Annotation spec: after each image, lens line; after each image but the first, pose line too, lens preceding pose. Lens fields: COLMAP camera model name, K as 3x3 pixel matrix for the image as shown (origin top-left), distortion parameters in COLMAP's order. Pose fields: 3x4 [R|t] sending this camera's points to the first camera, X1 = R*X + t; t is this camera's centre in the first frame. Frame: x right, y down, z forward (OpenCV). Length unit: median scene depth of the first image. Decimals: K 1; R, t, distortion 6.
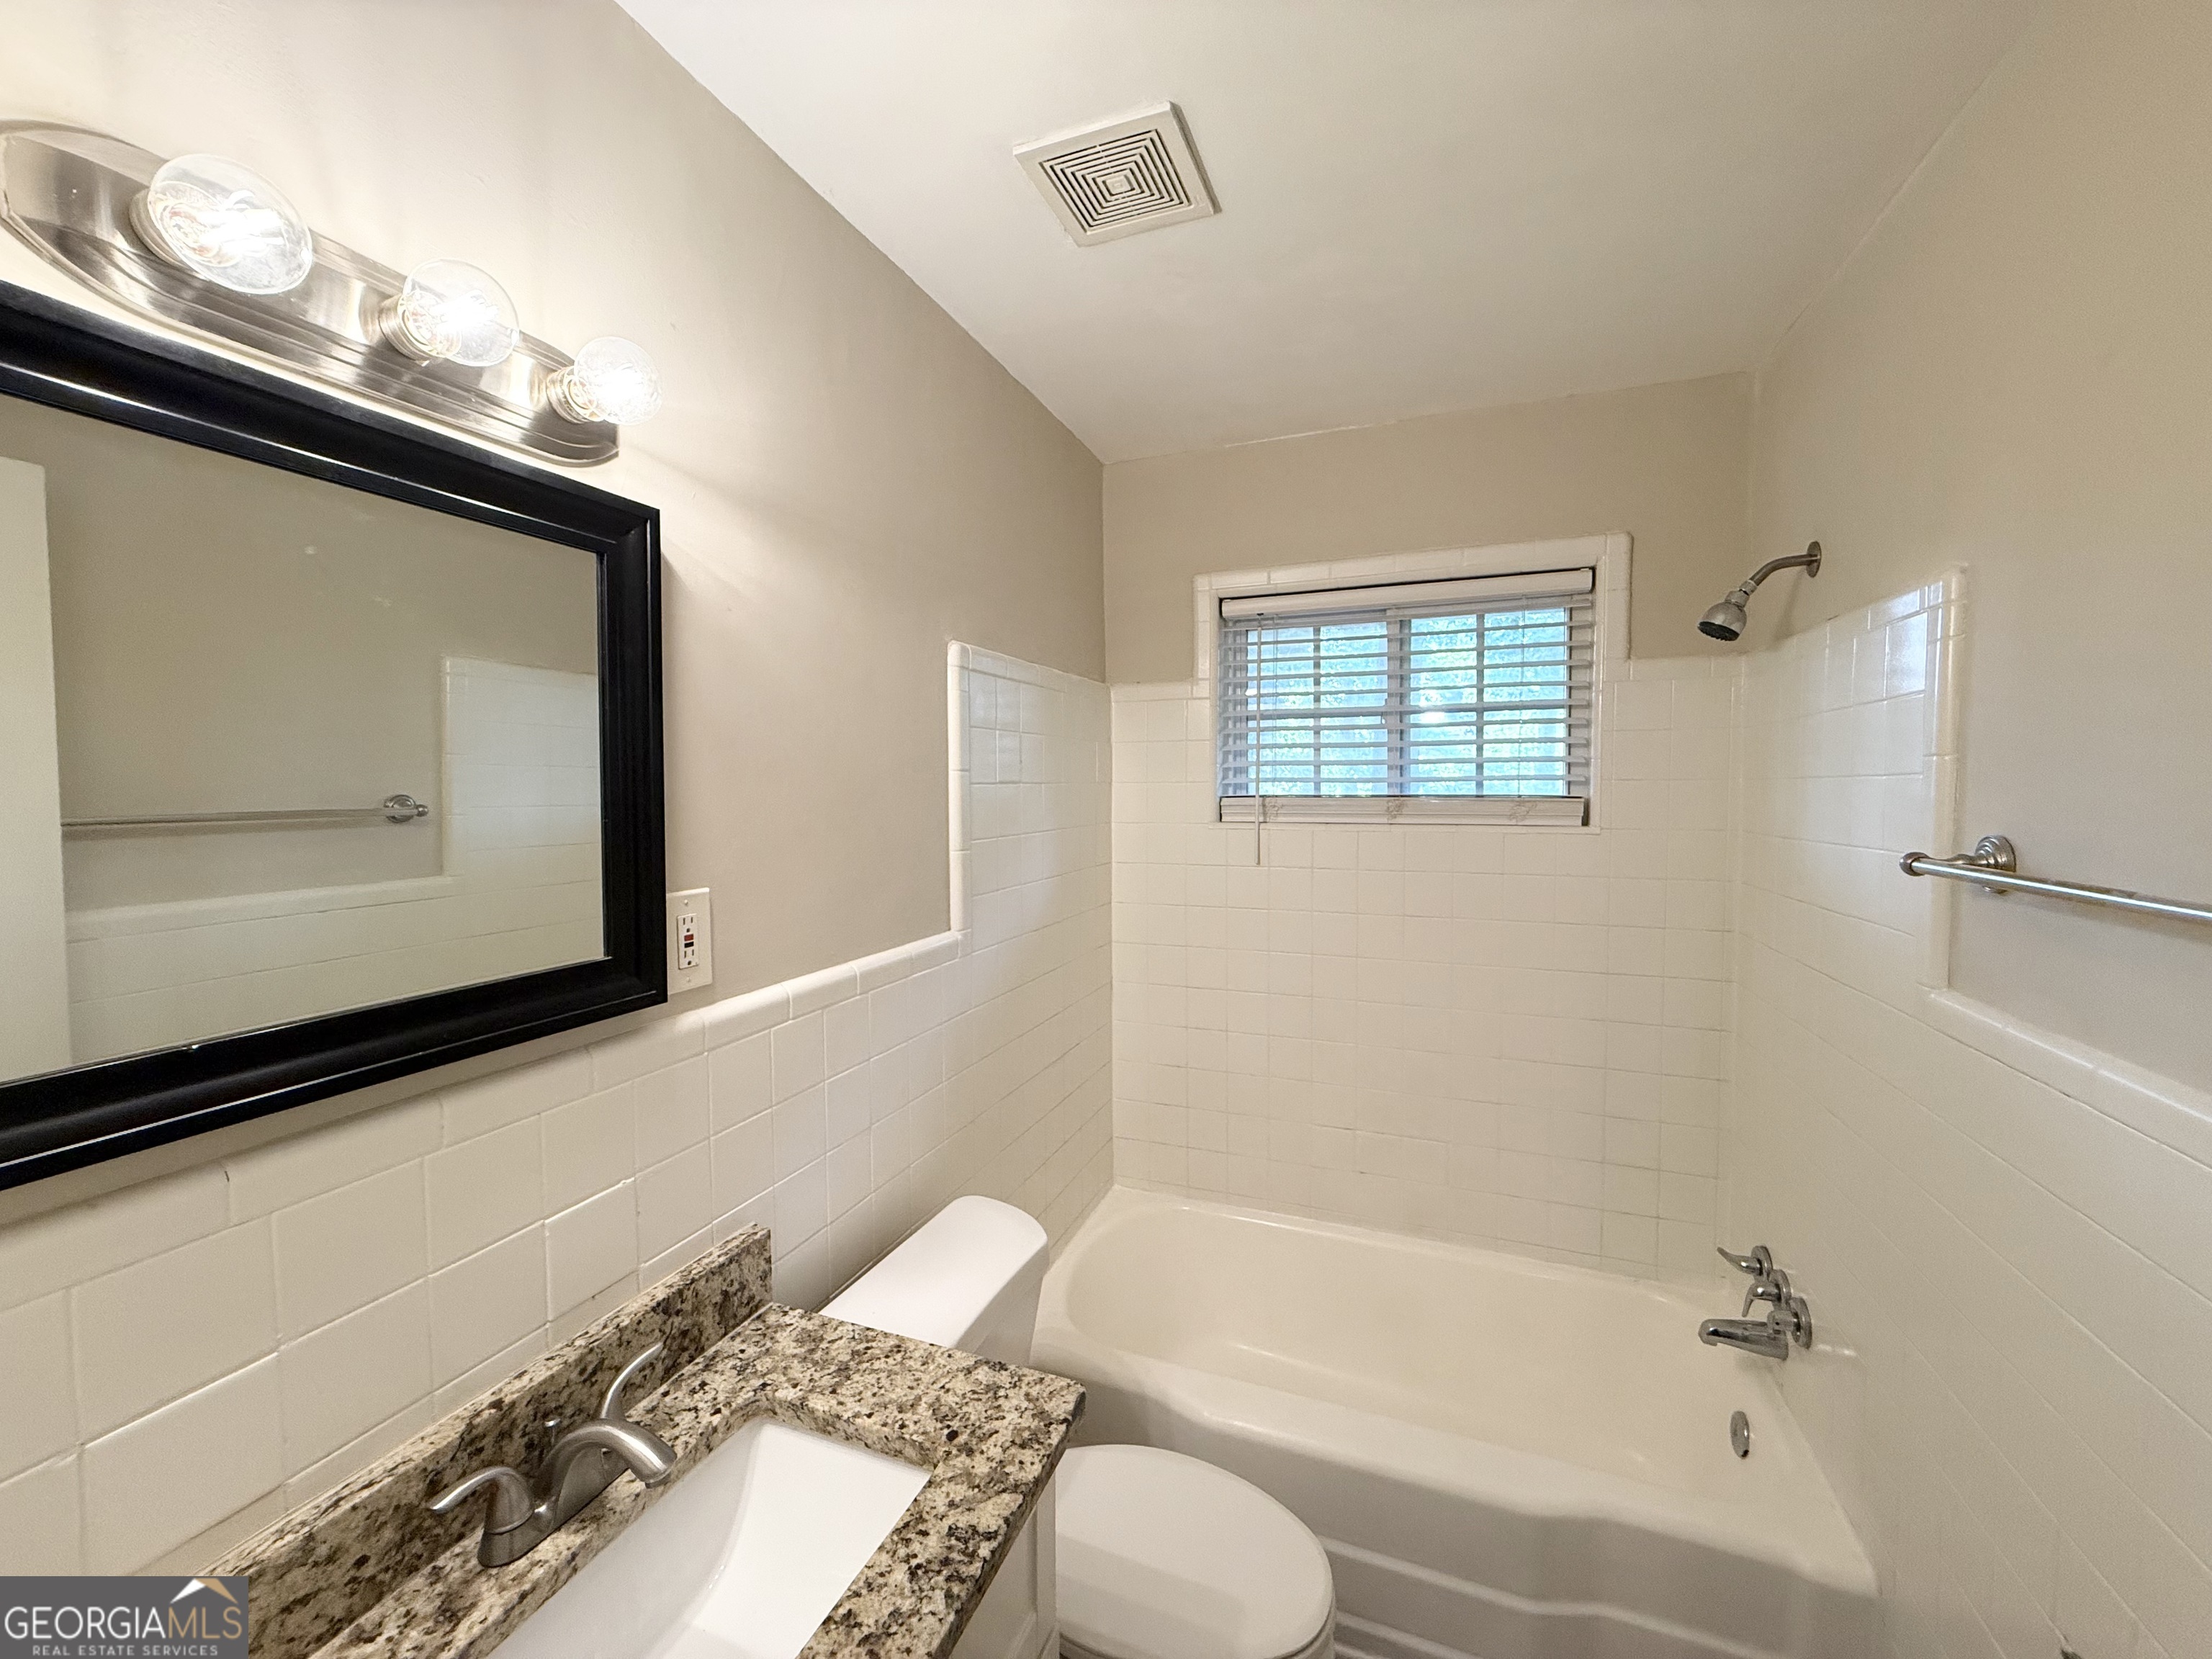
lens RADIAL K [[880.9, 0, 1099.9], [0, 880.9, 824.3], [0, 0, 1]] dist [0.000544, 0.000034]
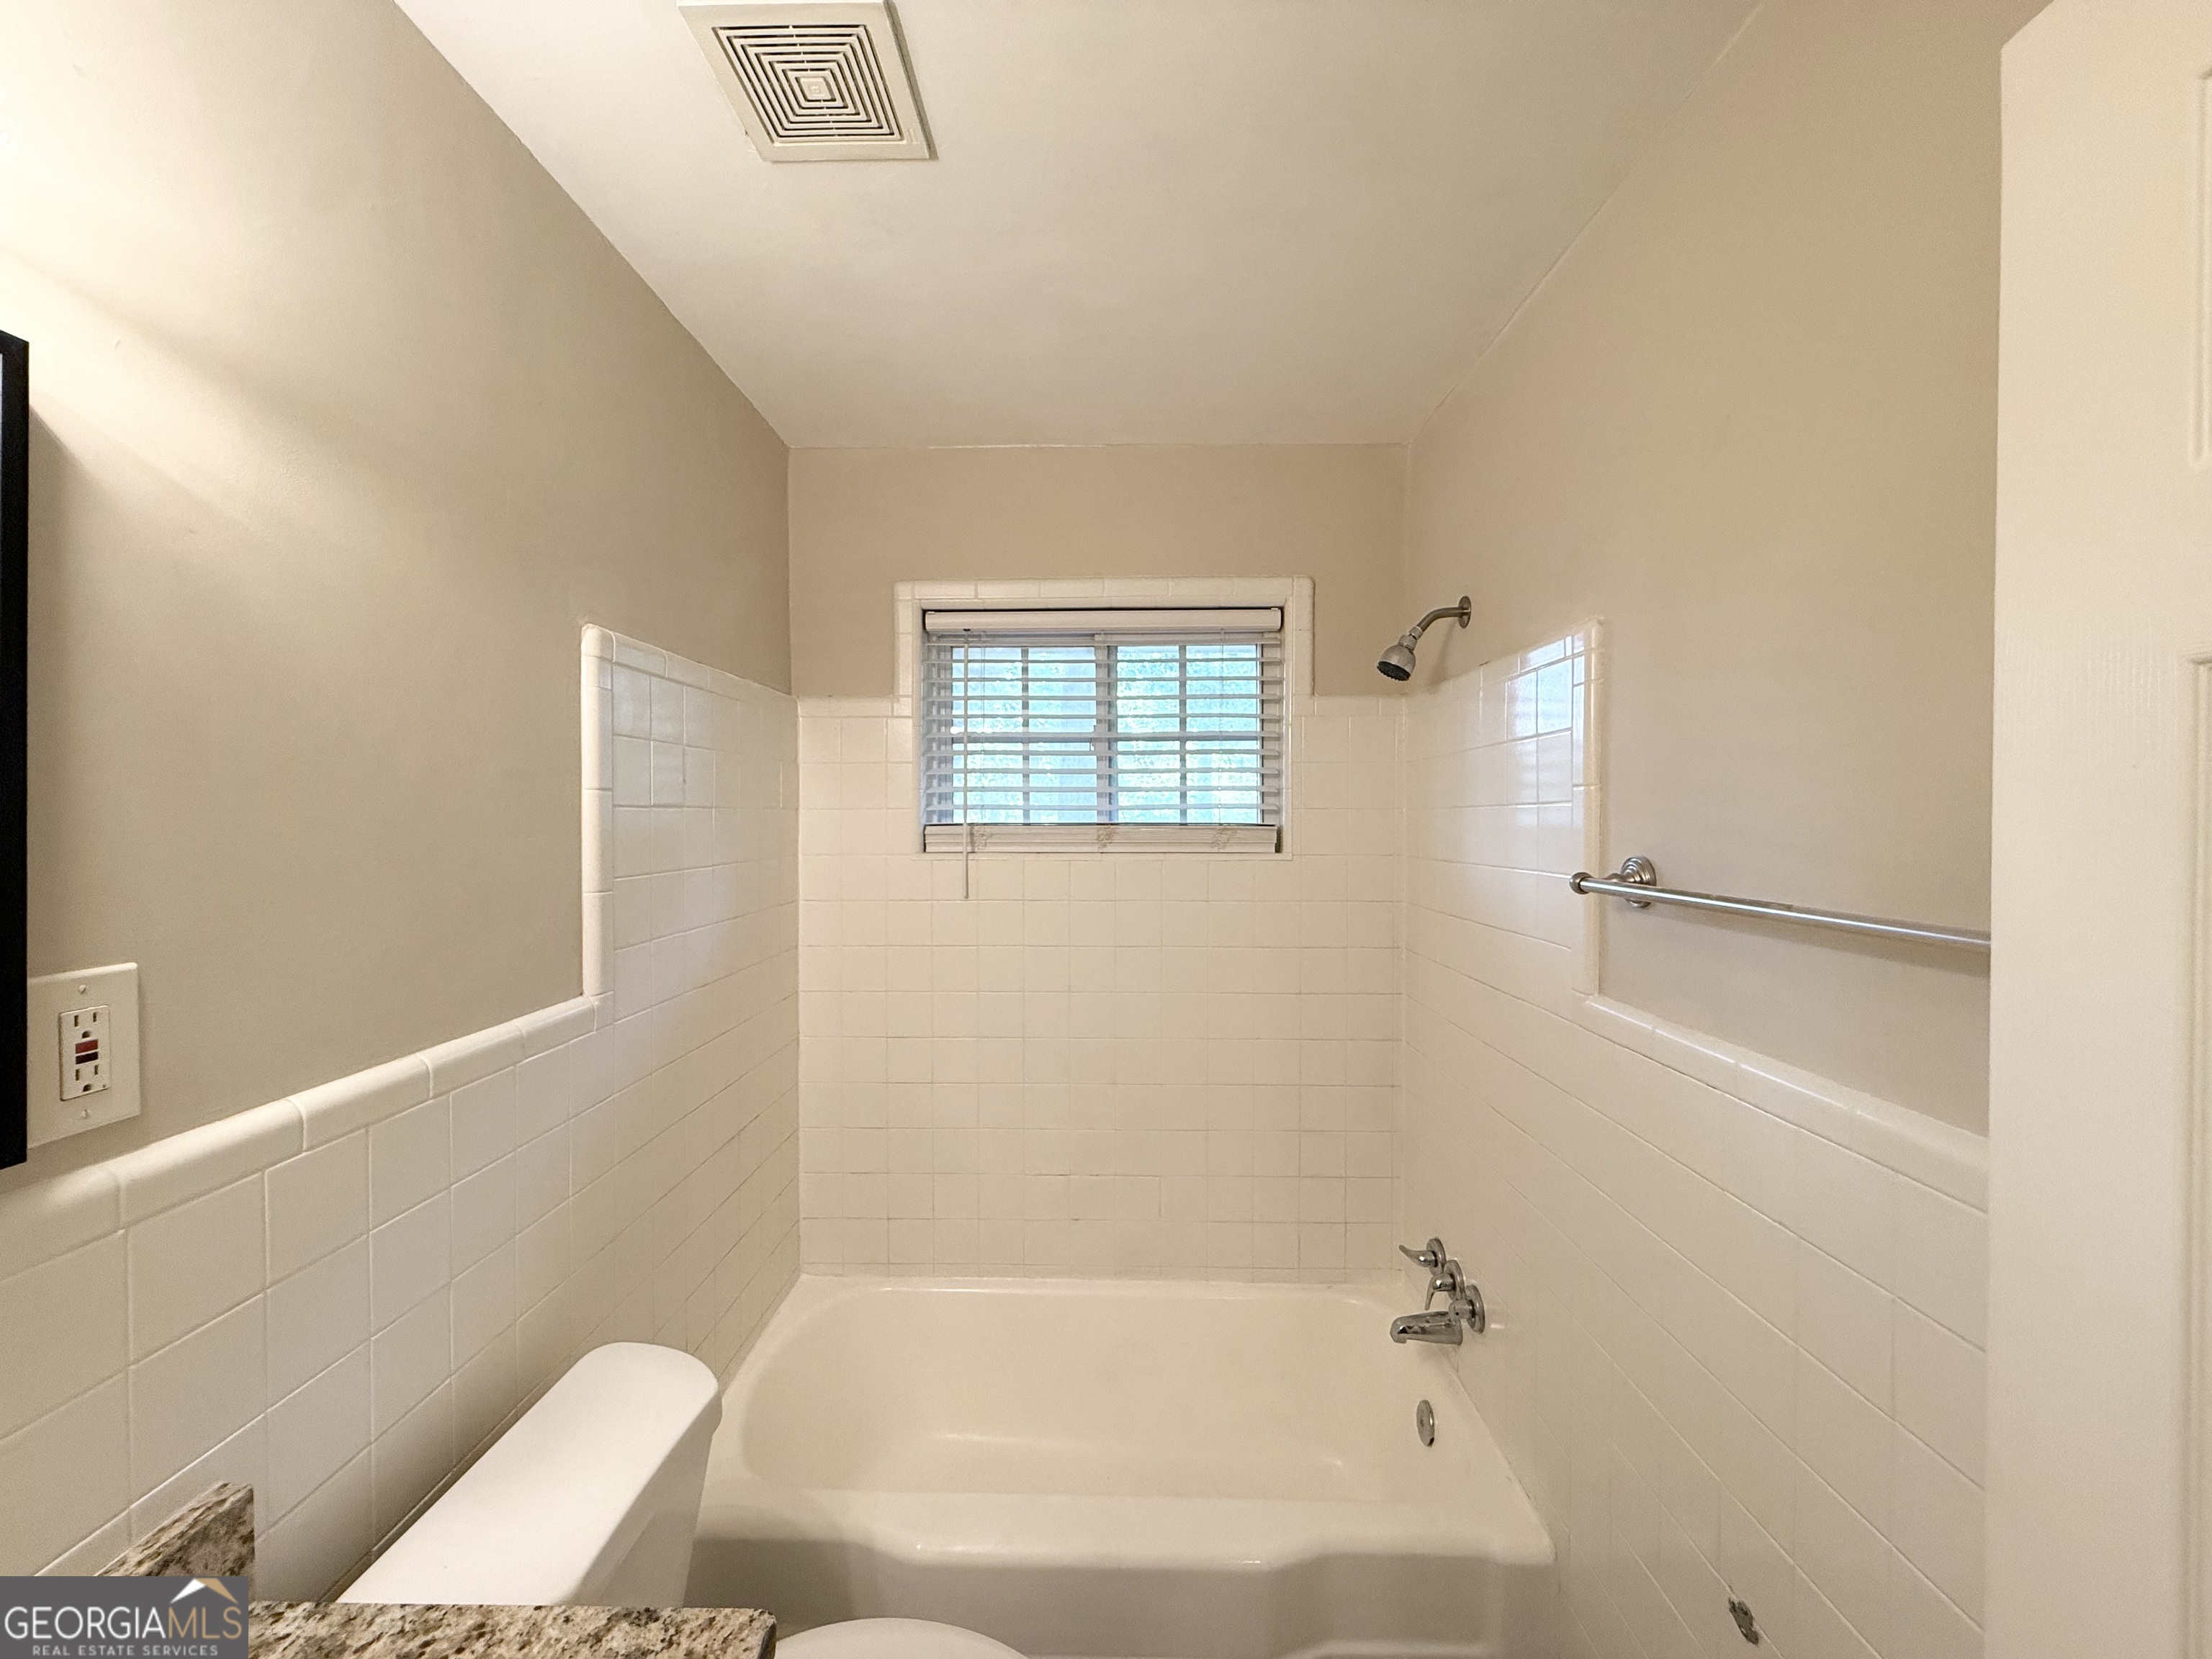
lens RADIAL K [[880.9, 0, 1099.9], [0, 880.9, 824.3], [0, 0, 1]] dist [0.000544, 0.000034]
pose [[0.938835, 0.001197, 0.344365, -0.009874], [0.011143, 0.999365, -0.033853, 0.001627], [-0.344187, 0.035620, 0.938225, 0.113498]]
